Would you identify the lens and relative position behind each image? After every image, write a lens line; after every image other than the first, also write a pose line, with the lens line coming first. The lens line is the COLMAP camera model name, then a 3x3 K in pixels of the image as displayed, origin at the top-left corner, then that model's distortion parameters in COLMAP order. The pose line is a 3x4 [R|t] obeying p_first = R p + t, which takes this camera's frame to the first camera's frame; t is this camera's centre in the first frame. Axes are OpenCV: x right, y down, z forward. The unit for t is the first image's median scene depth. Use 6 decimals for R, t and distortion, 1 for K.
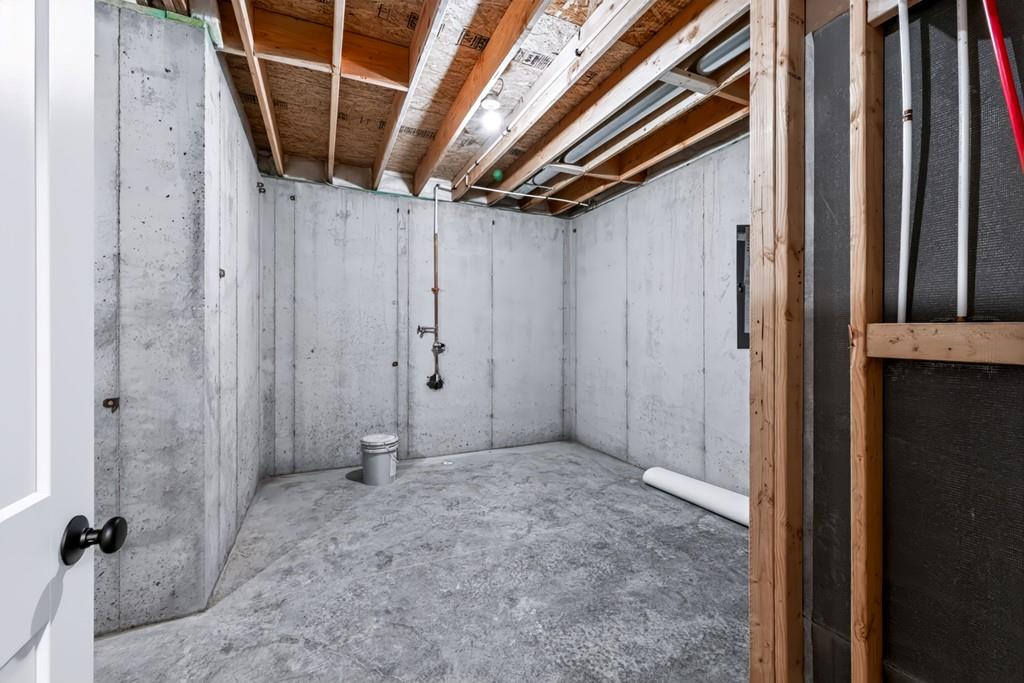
lens RADIAL K [[407.9, 0, 511.5], [0, 407.9, 338.1], [0, 0, 1]] dist [-0.000763, -0.000061]
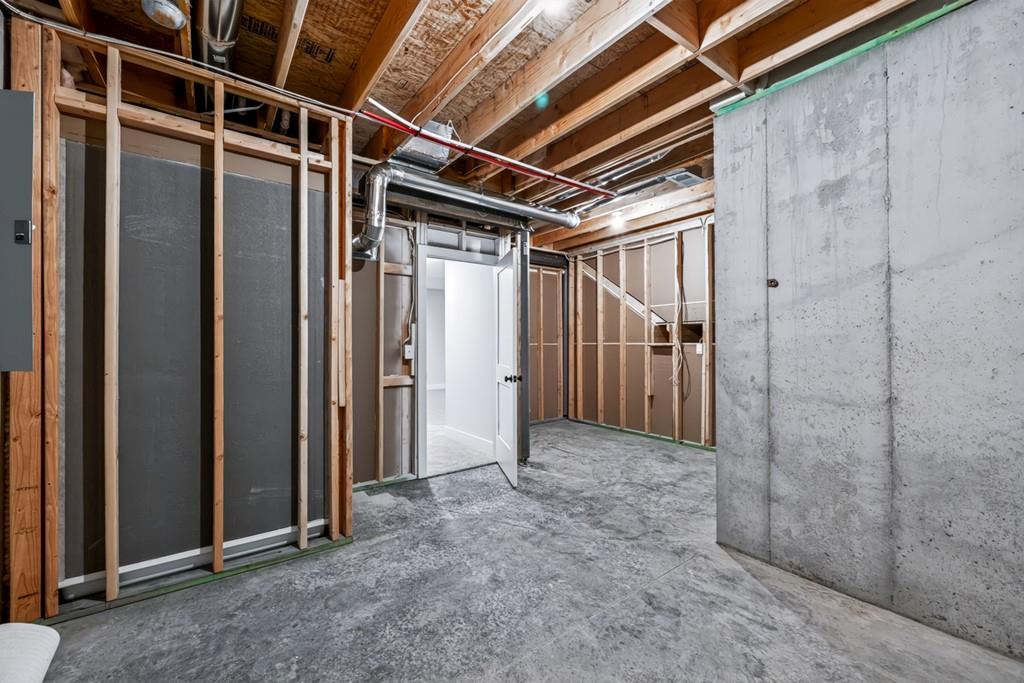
lens RADIAL K [[407.9, 0, 509.8], [0, 407.9, 341.7], [0, 0, 1]] dist [-0.000763, -0.000061]
pose [[-0.976991, 0.003699, -0.213250, 0.177220], [0.004069, 0.999991, -0.001293, 0.001407], [0.213243, -0.002131, -0.976997, 1.897844]]
